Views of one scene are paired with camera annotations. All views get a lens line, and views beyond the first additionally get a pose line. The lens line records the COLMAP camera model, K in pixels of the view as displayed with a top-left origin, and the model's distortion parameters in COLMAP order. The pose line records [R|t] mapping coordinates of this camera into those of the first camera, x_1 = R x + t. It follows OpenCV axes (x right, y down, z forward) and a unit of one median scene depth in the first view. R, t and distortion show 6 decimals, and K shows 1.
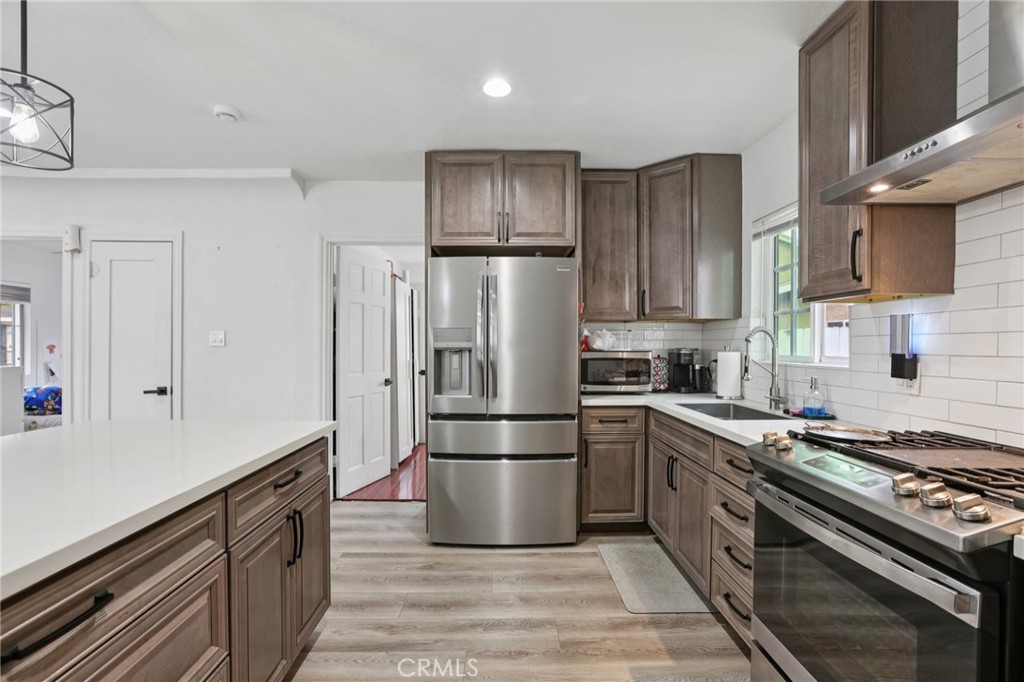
lens RADIAL K [[473.5, 0, 511.1], [0, 473.5, 347.9], [0, 0, 1]] dist [0.000836, -0.000050]
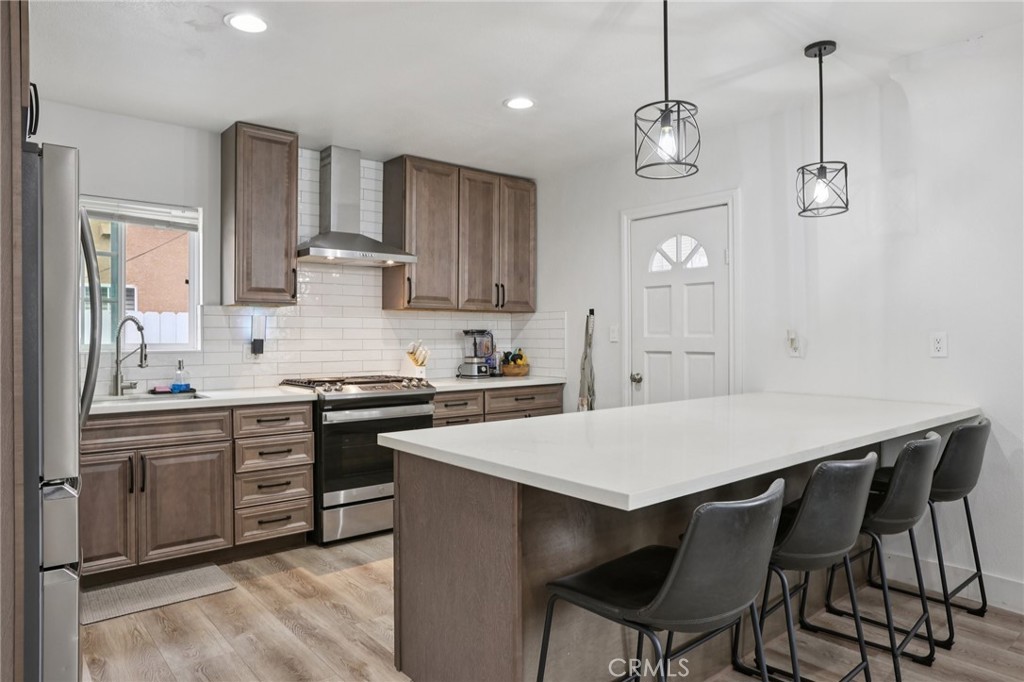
lens RADIAL K [[649.7, 0, 512.0], [0, 649.7, 339.6], [0, 0, 1]] dist [0.001625, 0.000727]
pose [[-0.633943, -0.004779, 0.773365, -1.321996], [-0.003229, 0.999989, 0.003533, -0.000664], [-0.773373, -0.000257, -0.633951, 1.519494]]
